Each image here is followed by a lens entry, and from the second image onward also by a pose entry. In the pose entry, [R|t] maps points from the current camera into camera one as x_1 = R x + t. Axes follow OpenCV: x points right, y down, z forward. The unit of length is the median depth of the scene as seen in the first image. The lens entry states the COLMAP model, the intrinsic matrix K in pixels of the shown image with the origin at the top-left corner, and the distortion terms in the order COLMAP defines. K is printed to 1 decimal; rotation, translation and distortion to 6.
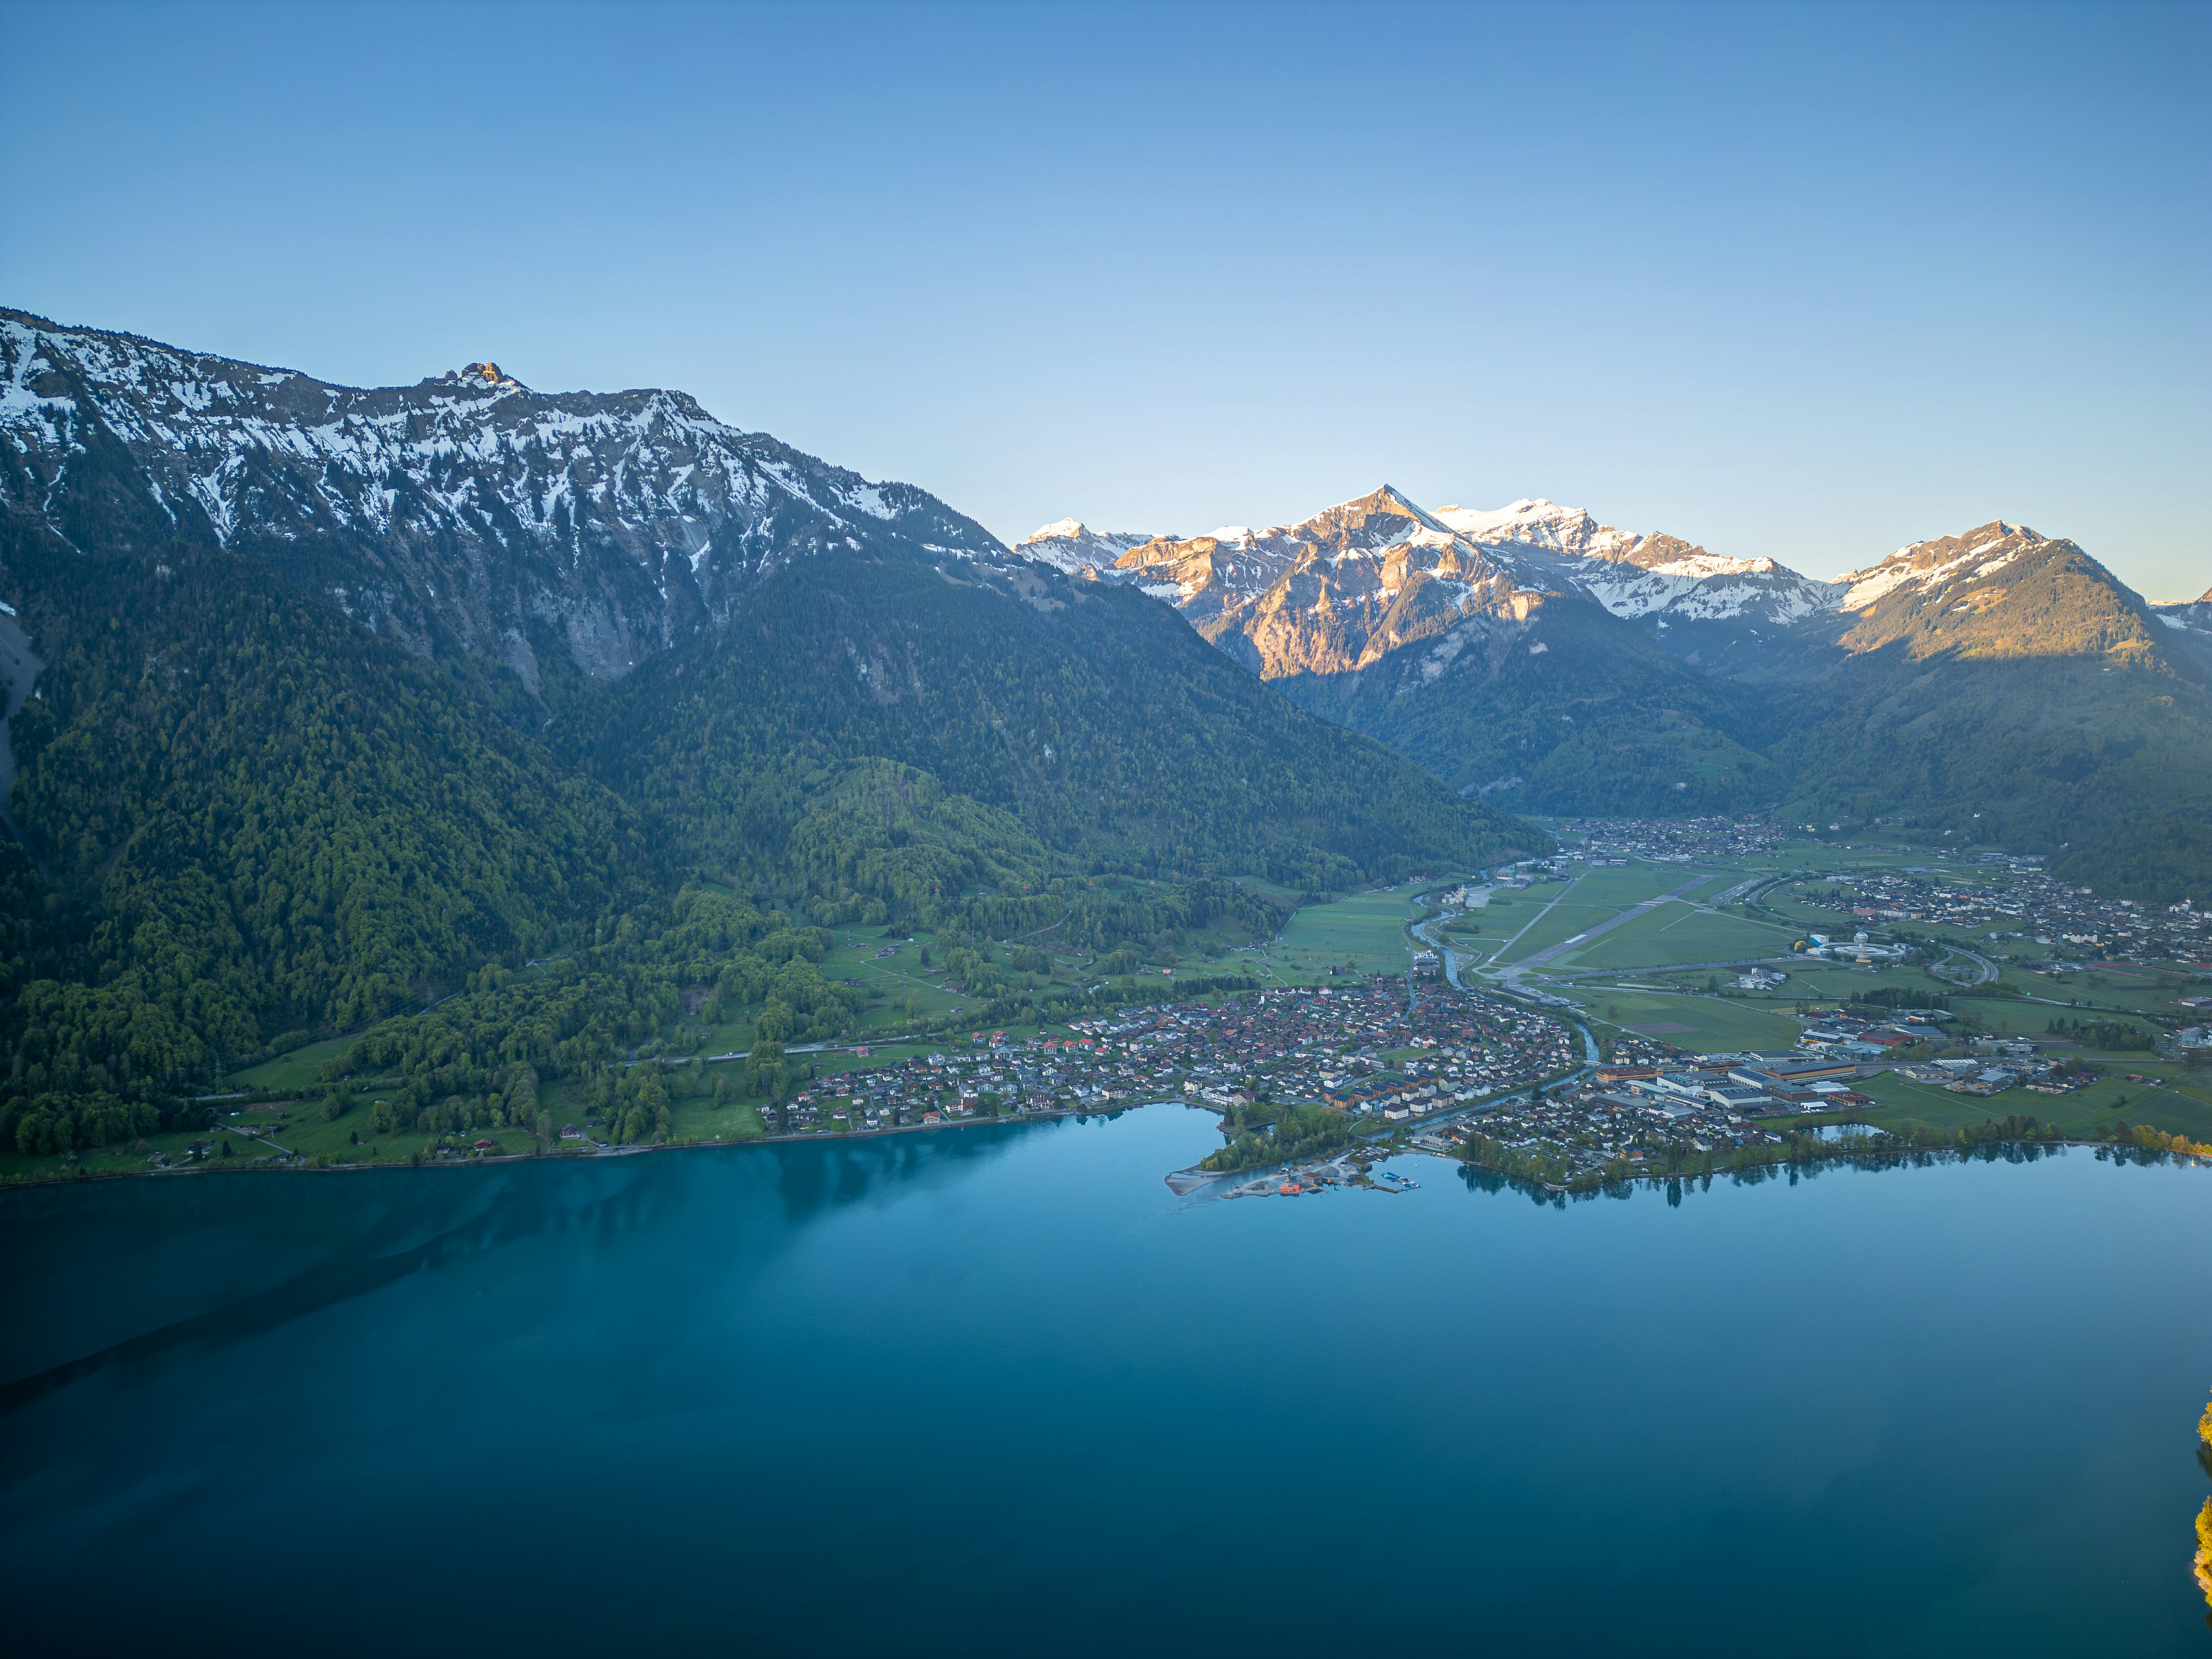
lens RADIAL K [[1527.2, 0, 1105.6], [0, 1527.2, 830.4], [0, 0, 1]] dist [0.055897, -0.053415]
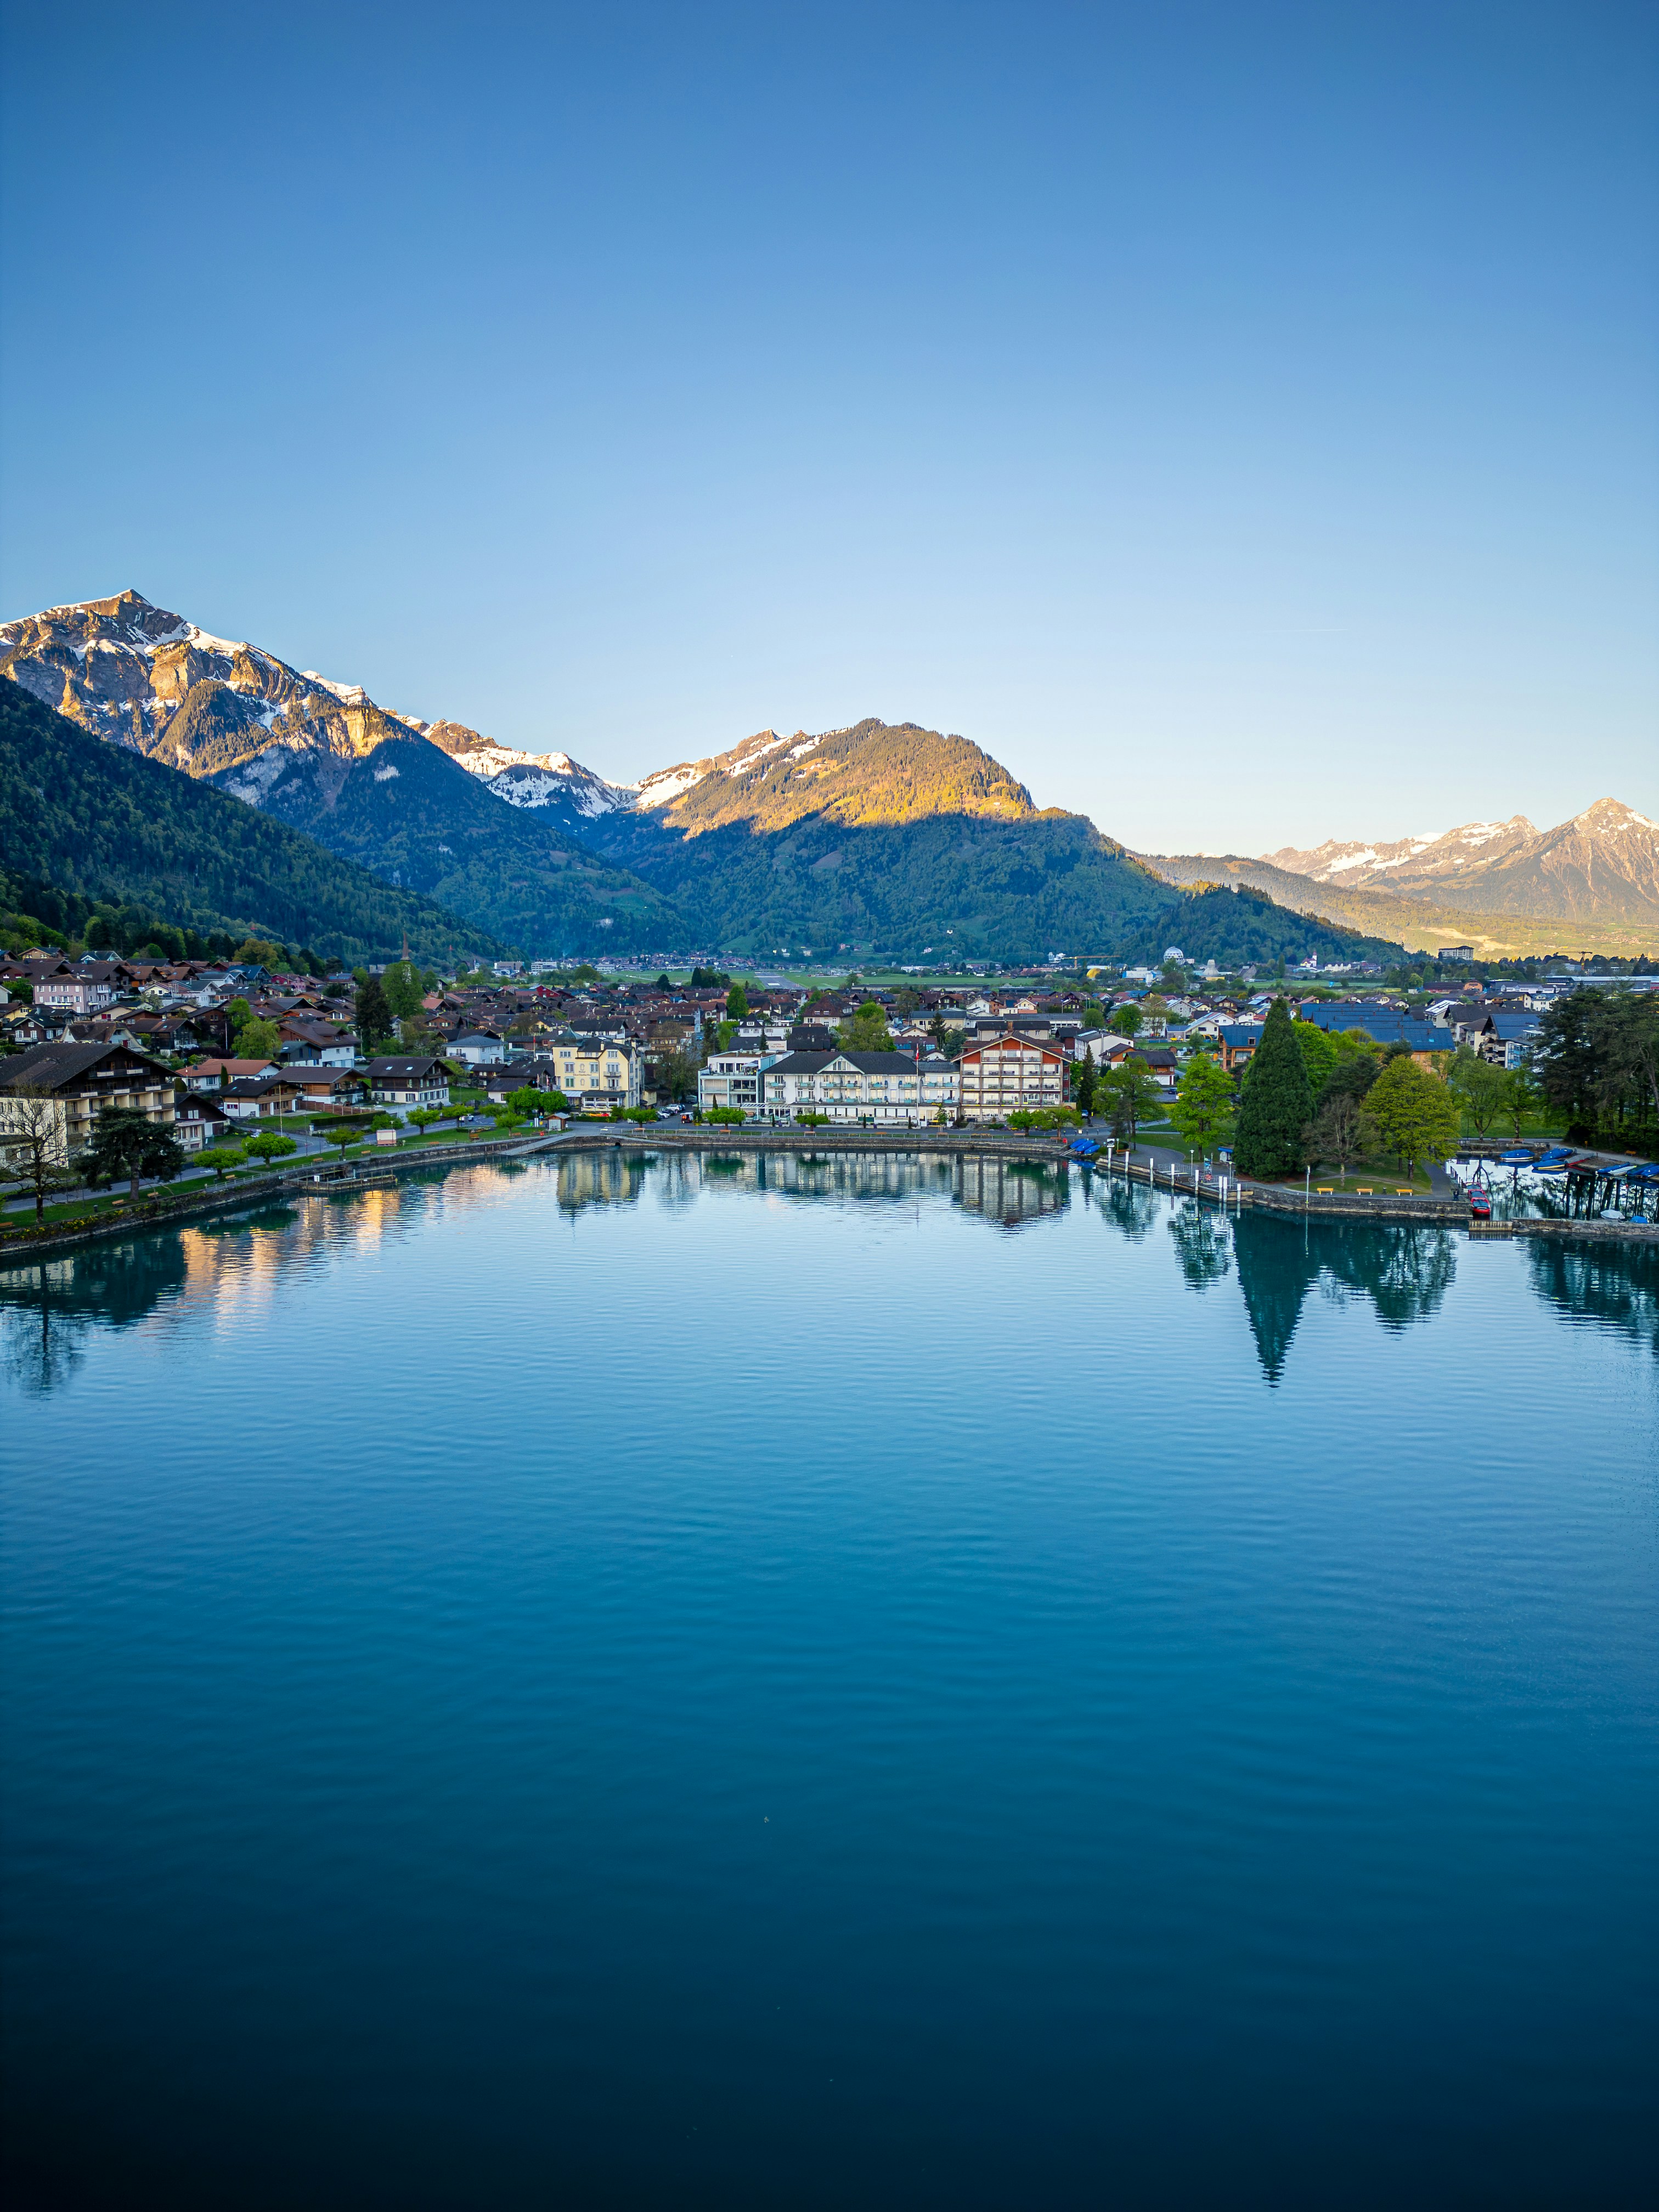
lens RADIAL K [[1527.2, 0, 825.7], [0, 1527.2, 1104.6], [0, 0, 1]] dist [0.055897, -0.053415]
pose [[0.808335, -0.054907, 0.586157, -0.005151], [0.054297, 0.998351, 0.018641, 0.043055], [-0.586213, 0.016758, 0.809983, 0.215097]]
